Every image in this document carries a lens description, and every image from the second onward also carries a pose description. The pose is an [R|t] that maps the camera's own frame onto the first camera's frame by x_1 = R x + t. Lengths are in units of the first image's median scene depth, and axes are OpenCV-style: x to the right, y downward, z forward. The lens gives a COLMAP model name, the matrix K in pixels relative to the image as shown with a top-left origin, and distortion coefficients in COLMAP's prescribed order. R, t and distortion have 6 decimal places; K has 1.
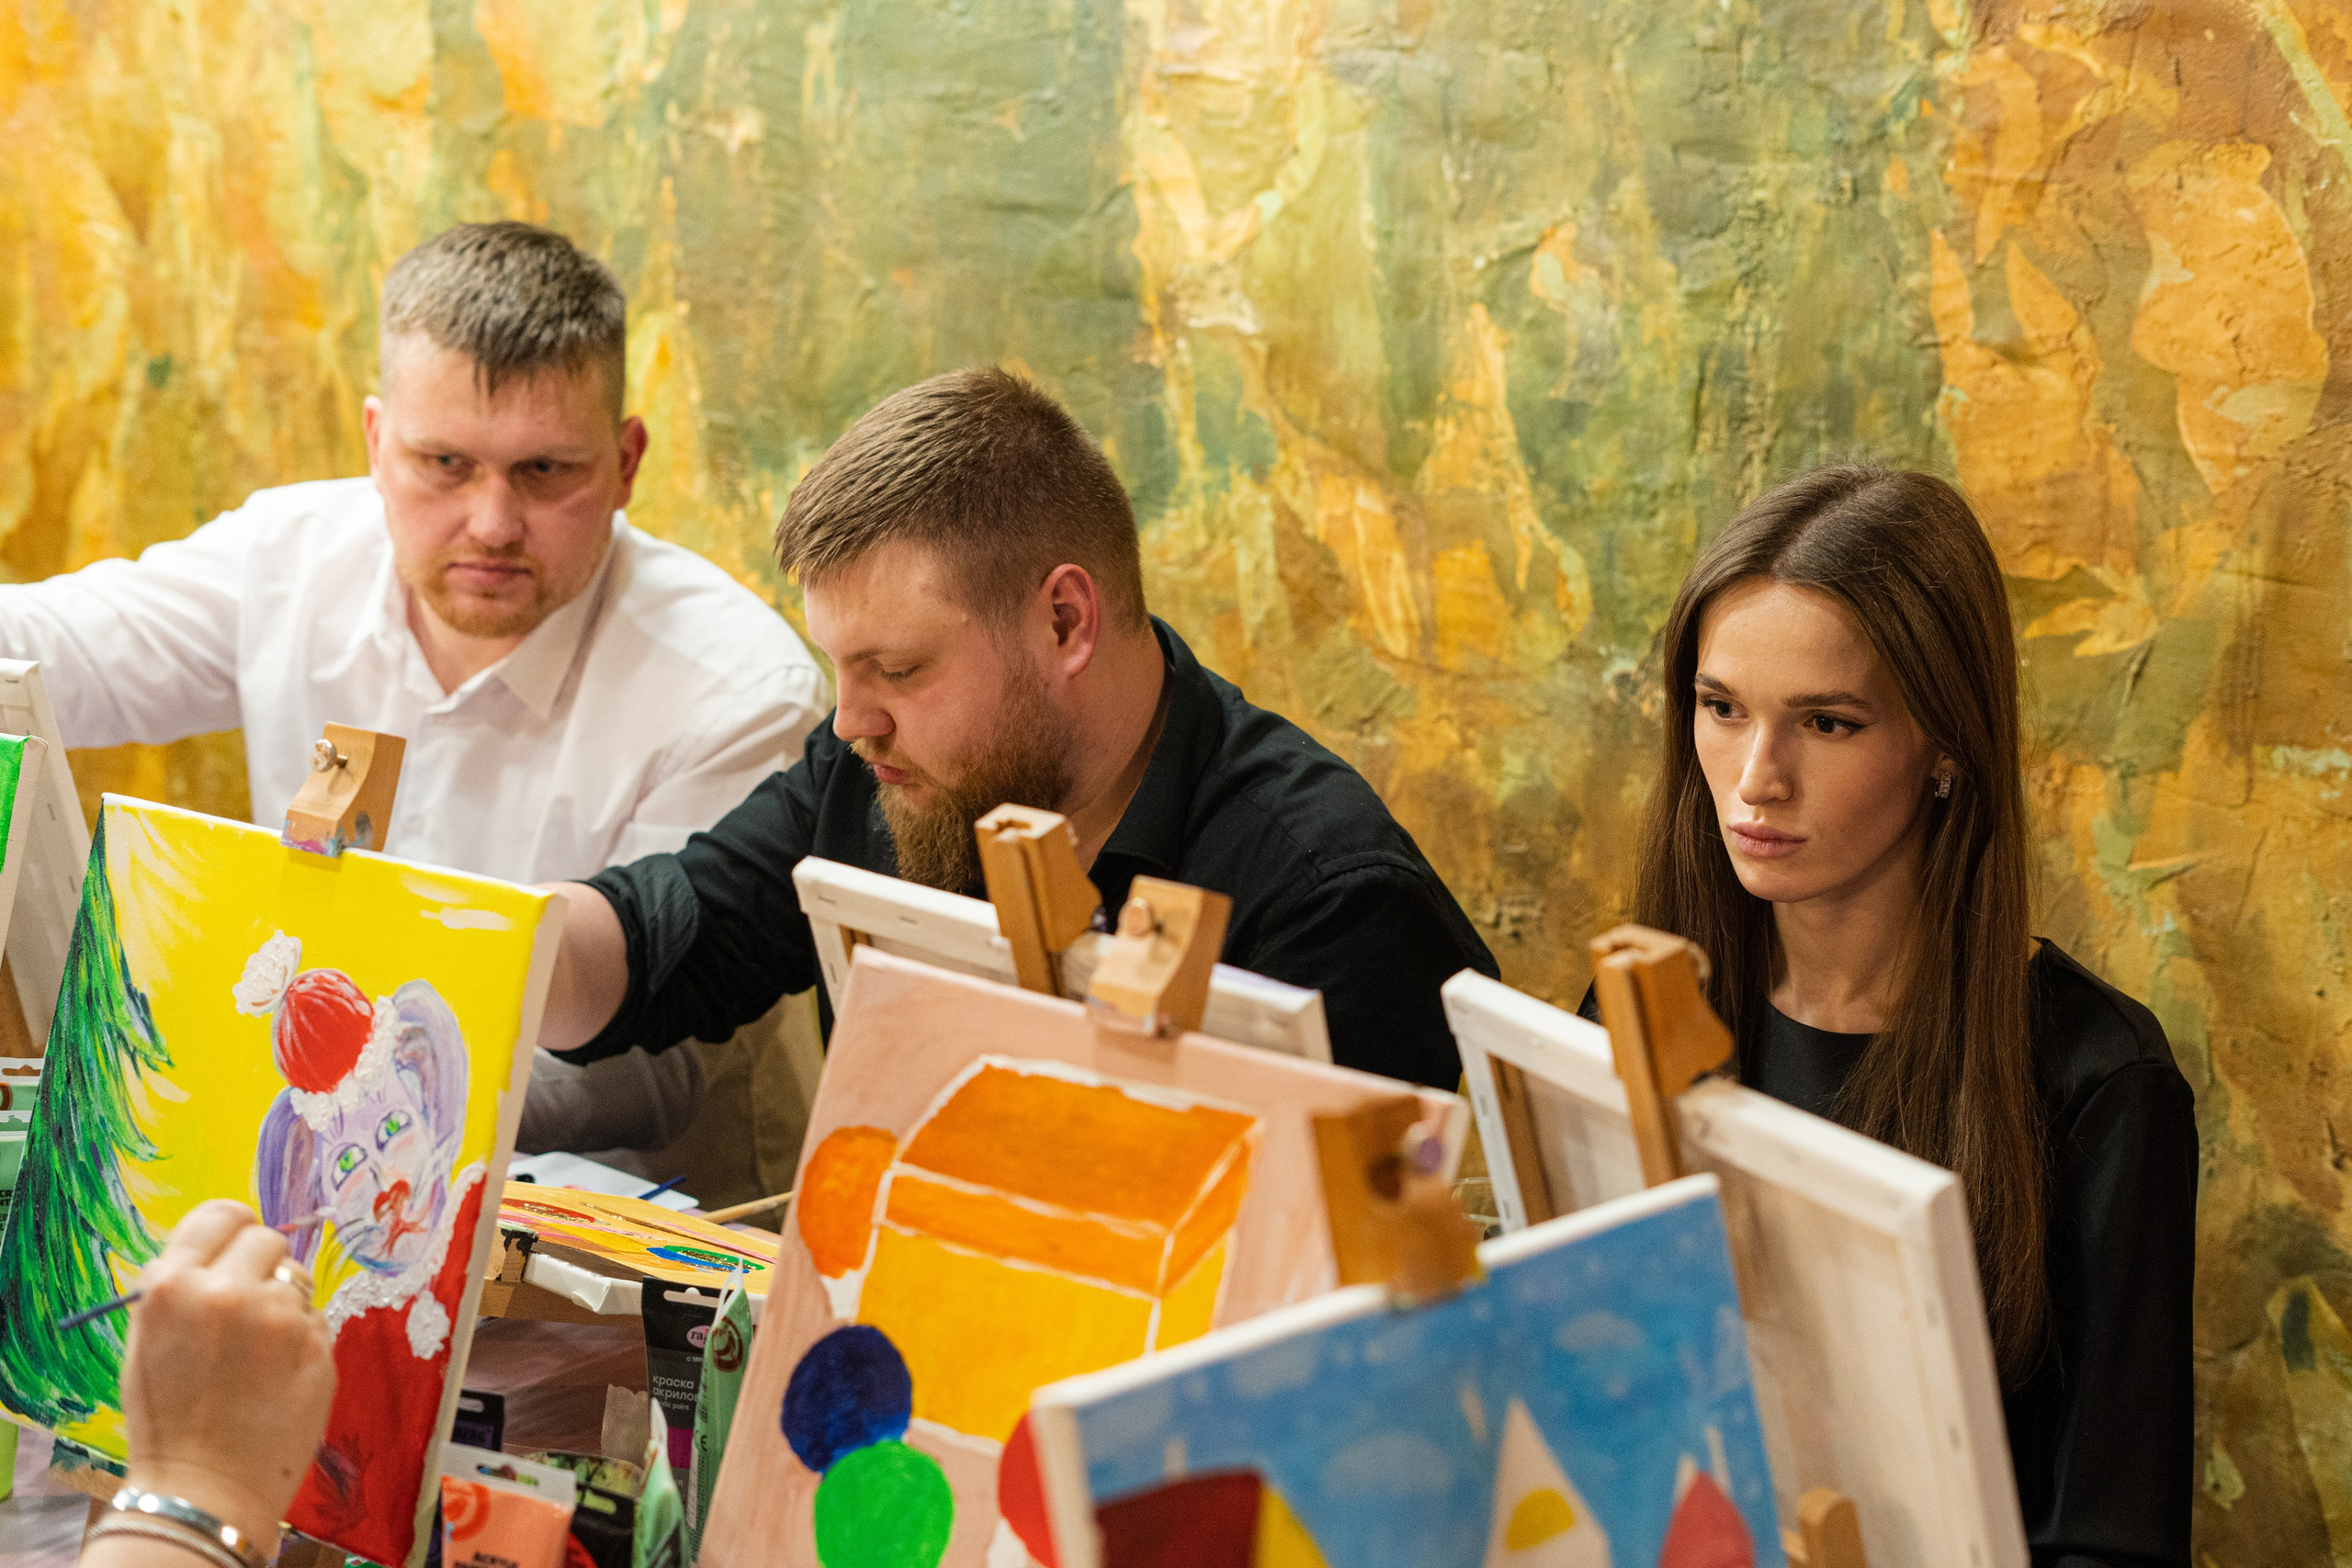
lens RADIAL K [[3455.3, 0, 1169.8], [0, 3455.3, 790.4], [0, 0, 1]] dist [0.001770, 0.000000]
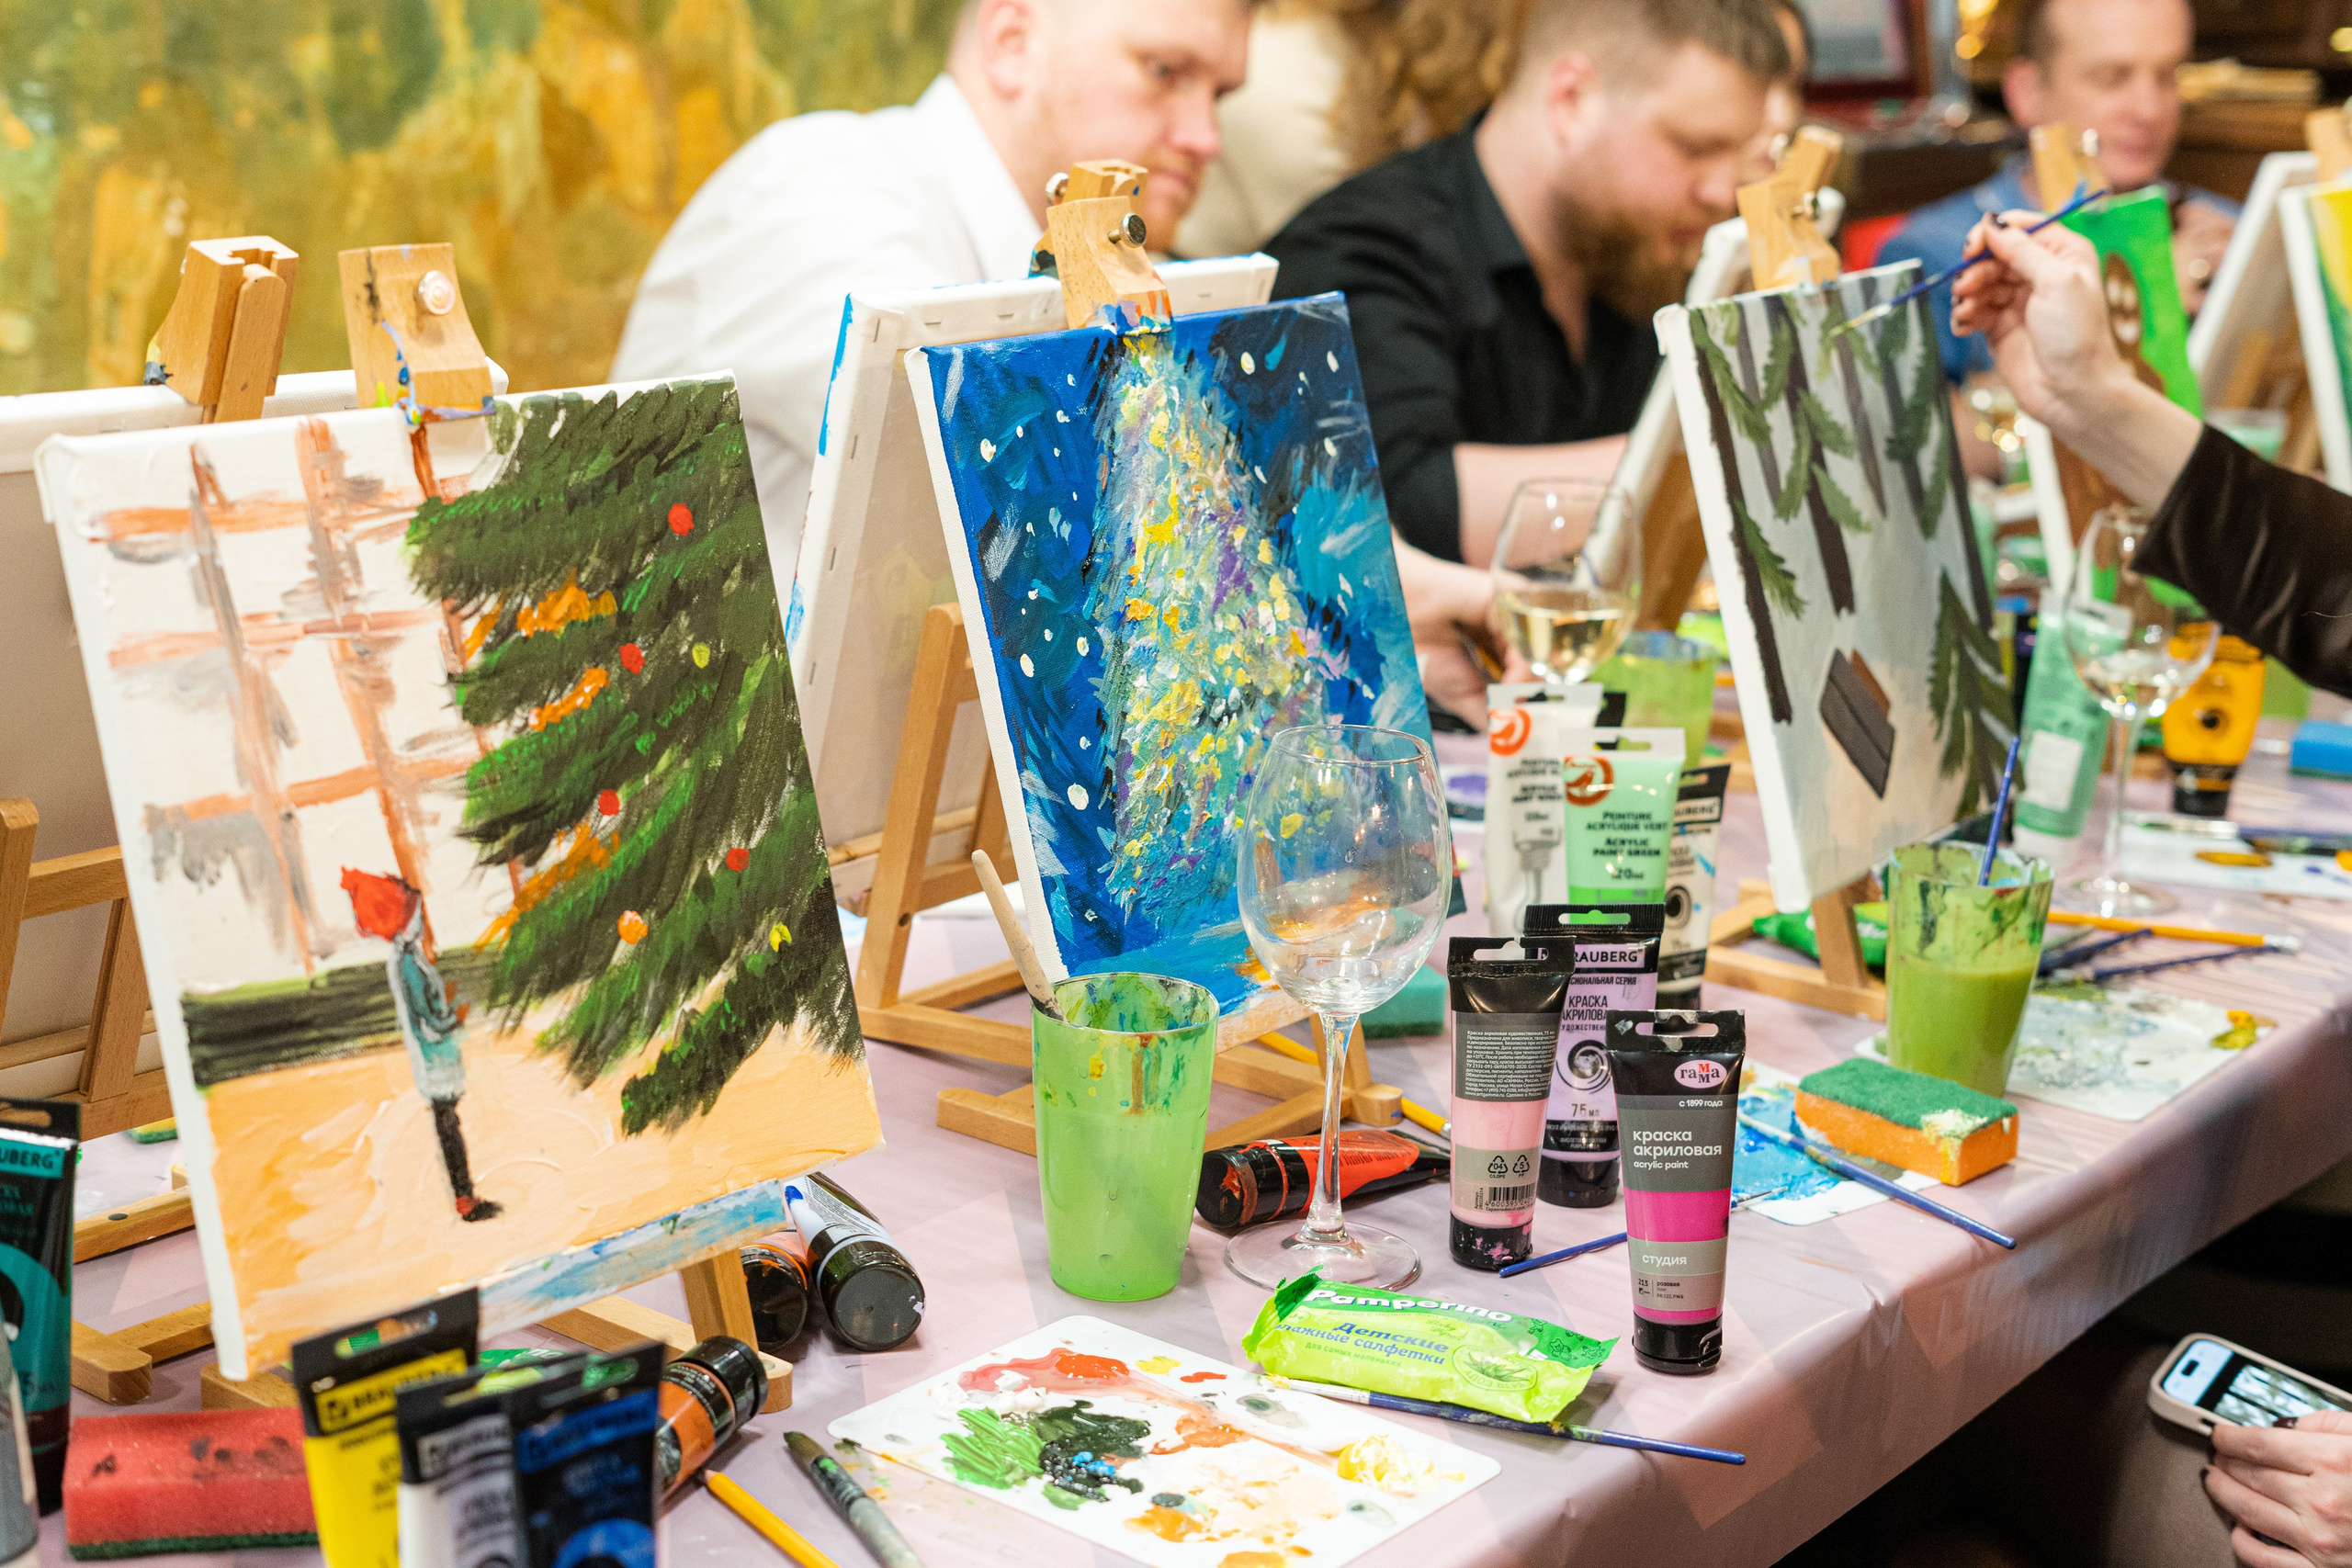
lens RADIAL K [[3455.3, 0, 1166.7], [0, 3455.3, 801.1], [0, 0, 1]] dist [0.001770, 0.000000]
pose [[-0.023530, -0.285004, 0.958238, -1.030175], [0.162744, 0.944625, 0.284952, -0.144348], [-0.986388, 0.162653, 0.024155, 0.844858]]
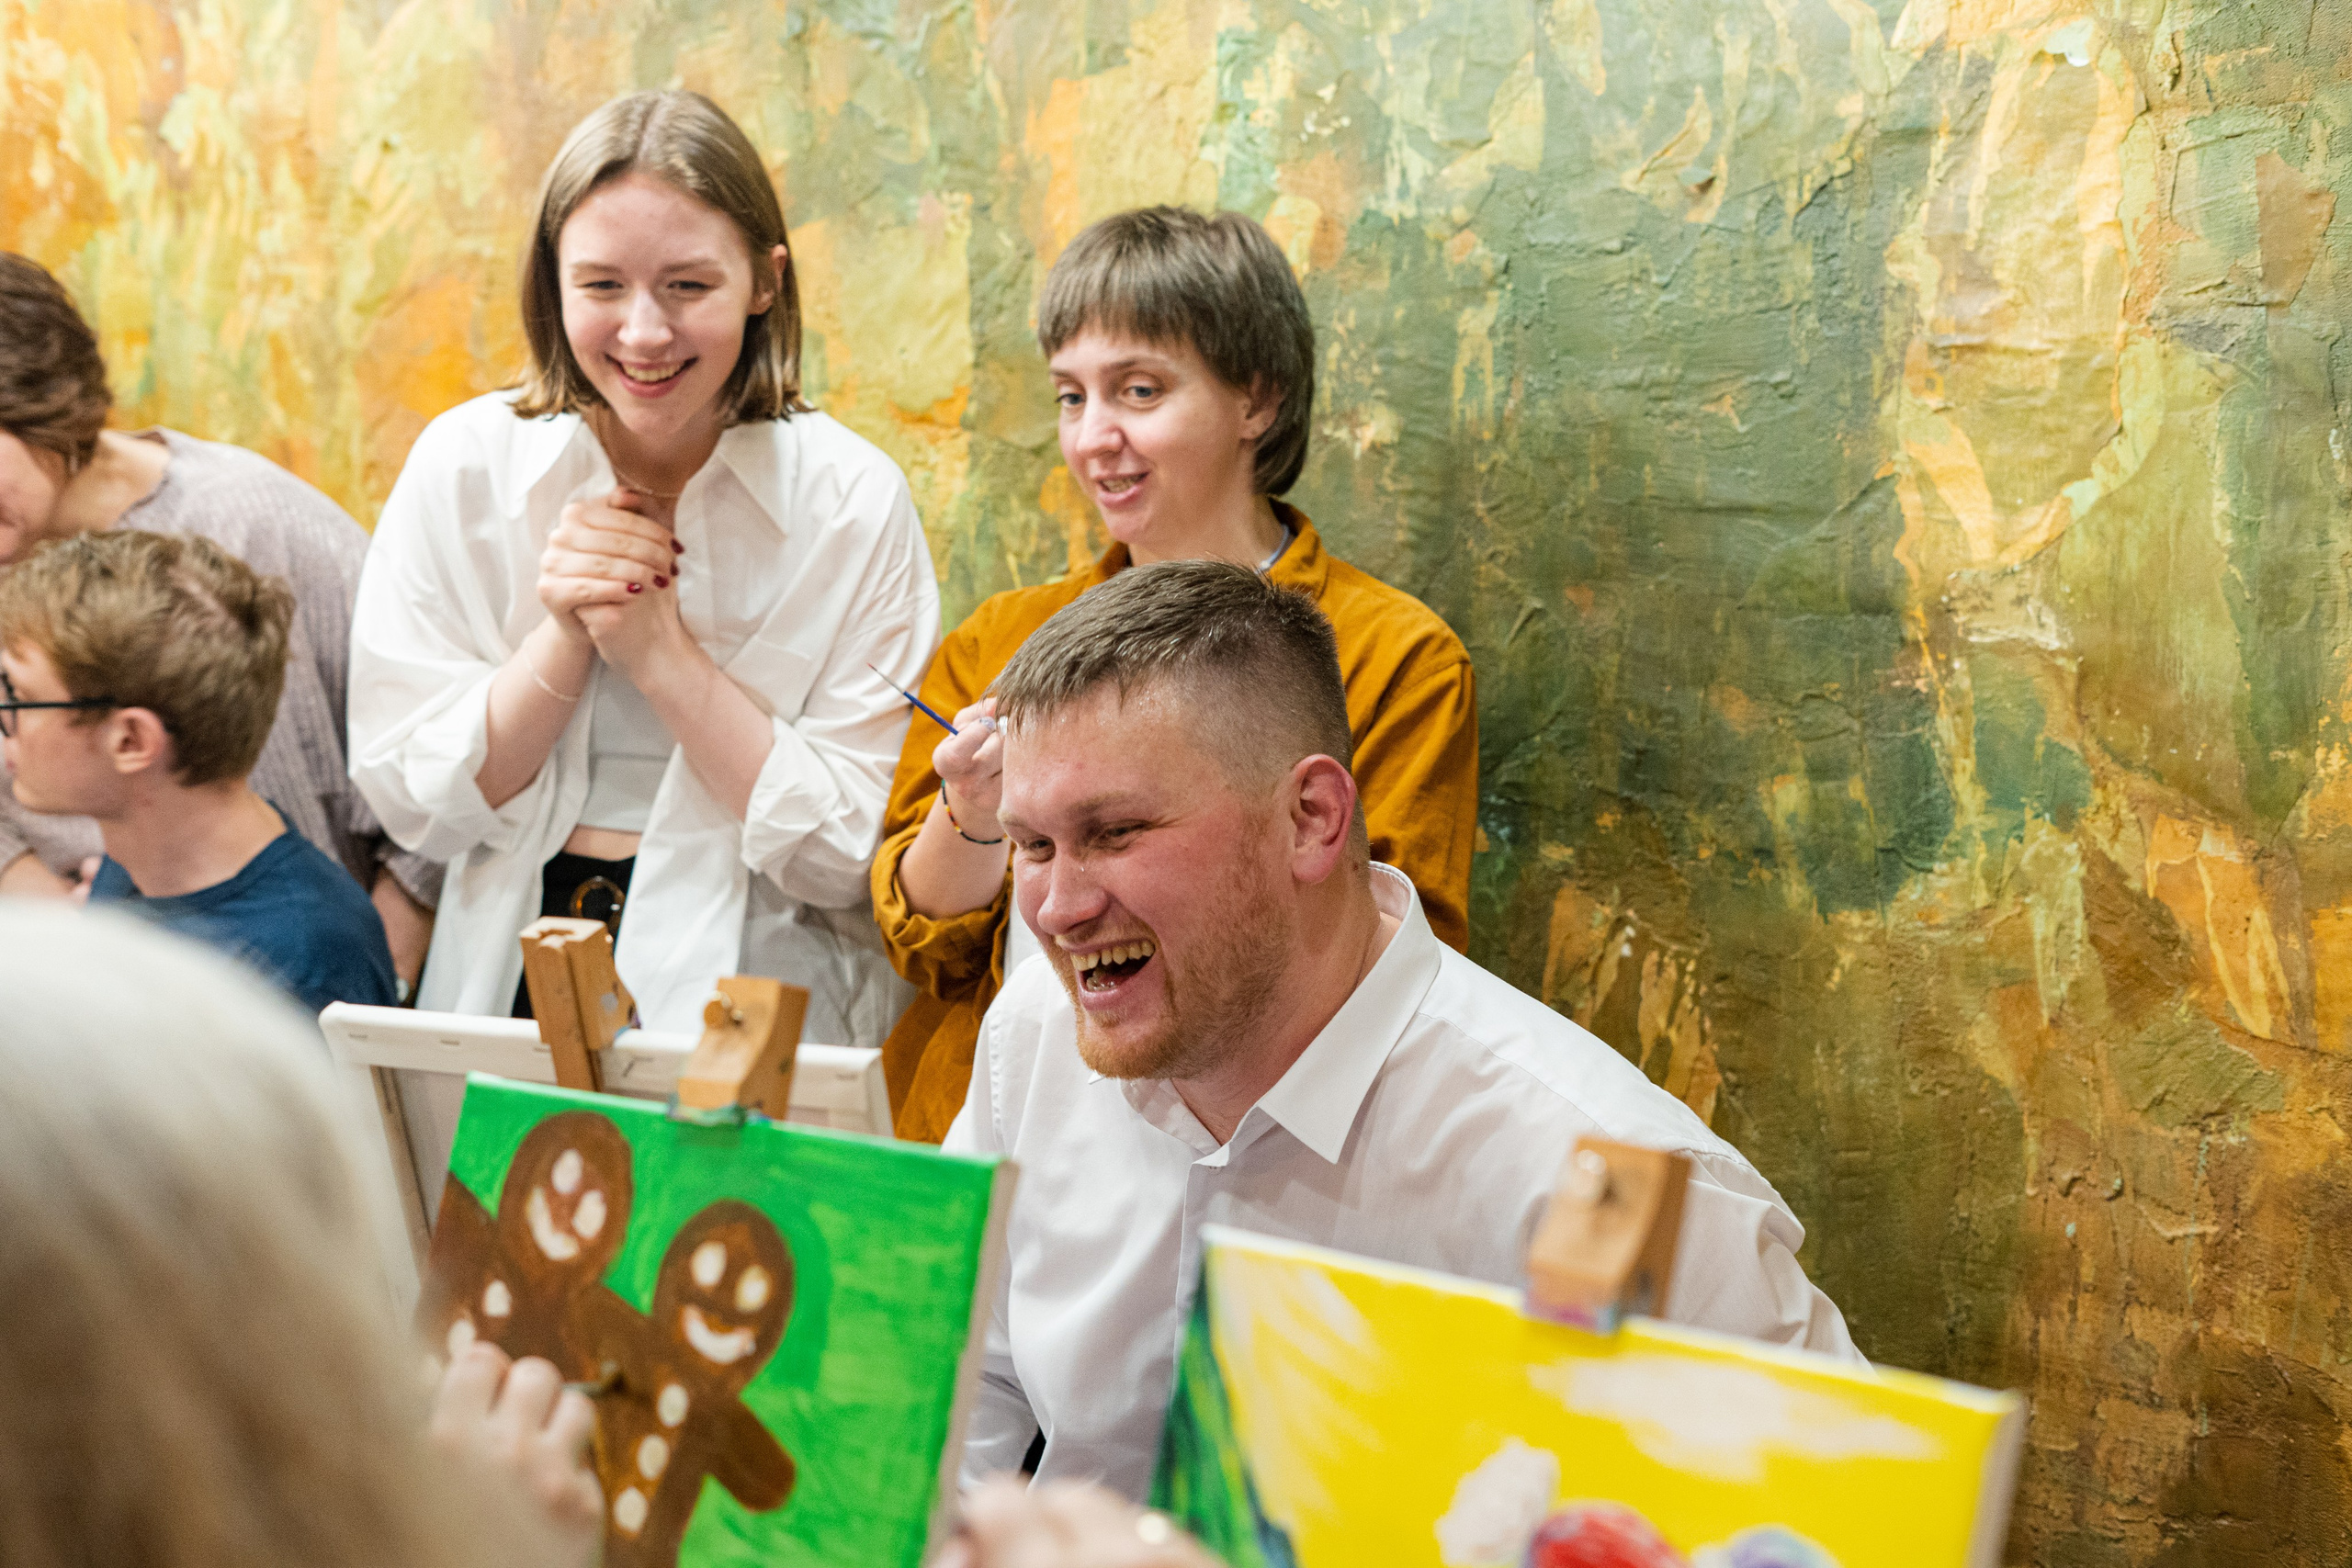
lens RADIAL K [[3455.3, 0, 1184.2], [0, 3455.3, 787.2], [0, 0, 1]] dist [0.001770, 0.000000]
pose [[0.999554, -0.008883, -0.028527, -0.165484], [0.005570, 0.993444, -0.114182, -0.005338], [0.029354, 0.113972, 0.993050, 0.172083]]
